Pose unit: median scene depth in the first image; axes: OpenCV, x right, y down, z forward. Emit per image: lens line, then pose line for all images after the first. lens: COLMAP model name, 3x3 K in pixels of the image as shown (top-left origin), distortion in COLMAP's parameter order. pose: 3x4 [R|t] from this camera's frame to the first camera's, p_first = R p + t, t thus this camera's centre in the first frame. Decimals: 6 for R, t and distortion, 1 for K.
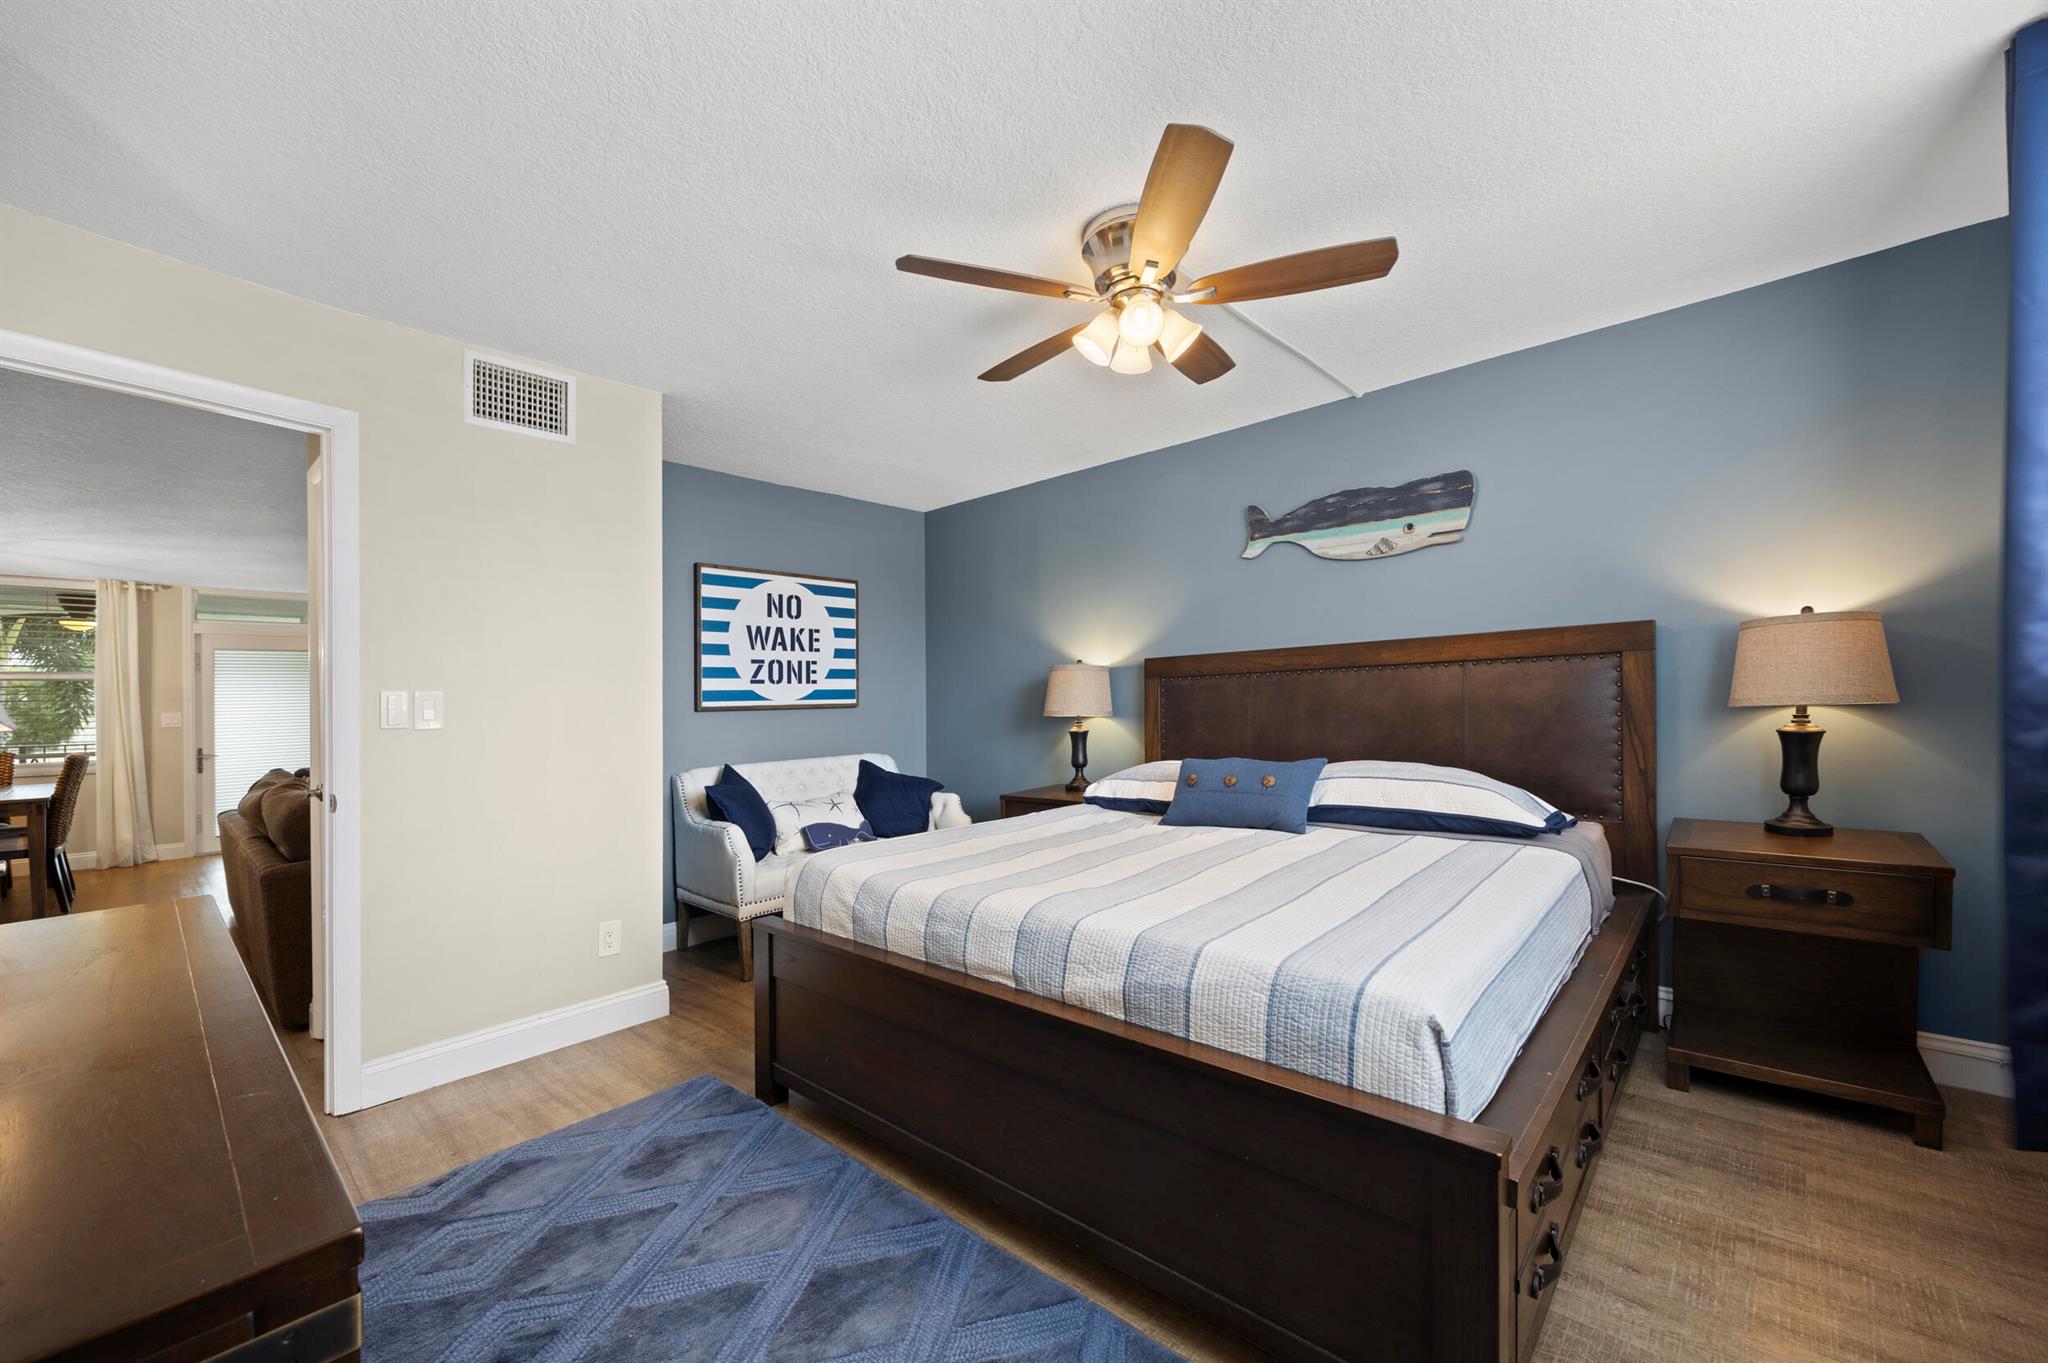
lens RADIAL K [[813.7, 0, 991.7], [0, 813.7, 680.3], [0, 0, 1]] dist [-0.001832, -0.000055]
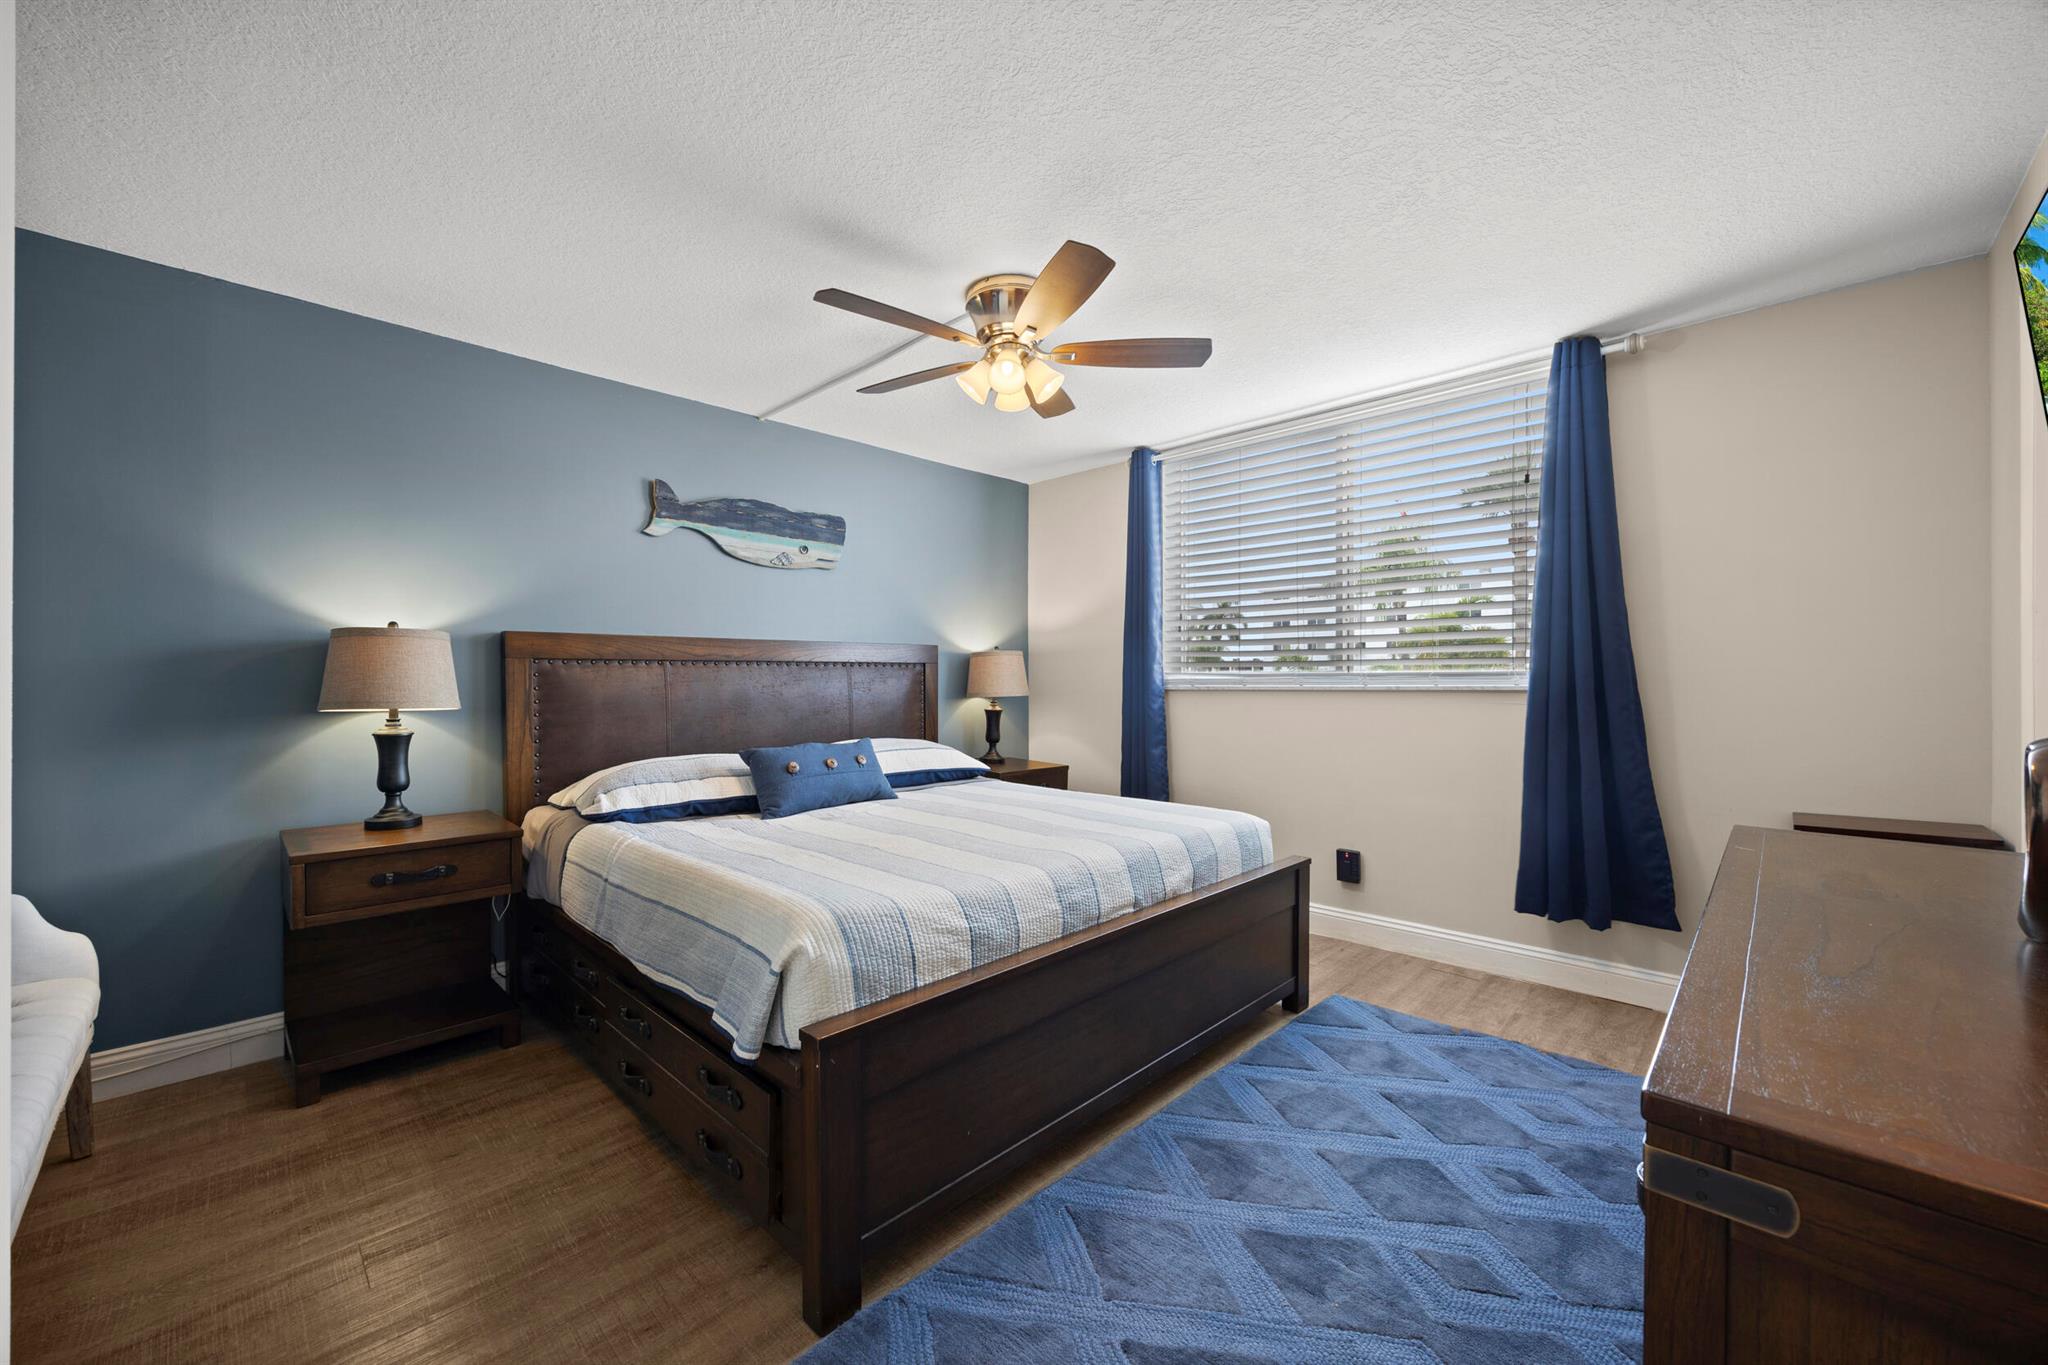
lens RADIAL K [[801.1, 0, 1046.3], [0, 801.1, 687.3], [0, 0, 1]] dist [0.001125, 0.000144]
pose [[-0.009264, 0.026769, 0.999599, -0.671058], [-0.022796, 0.999376, -0.026974, 0.040622], [-0.999697, -0.023036, -0.008648, 0.644455]]
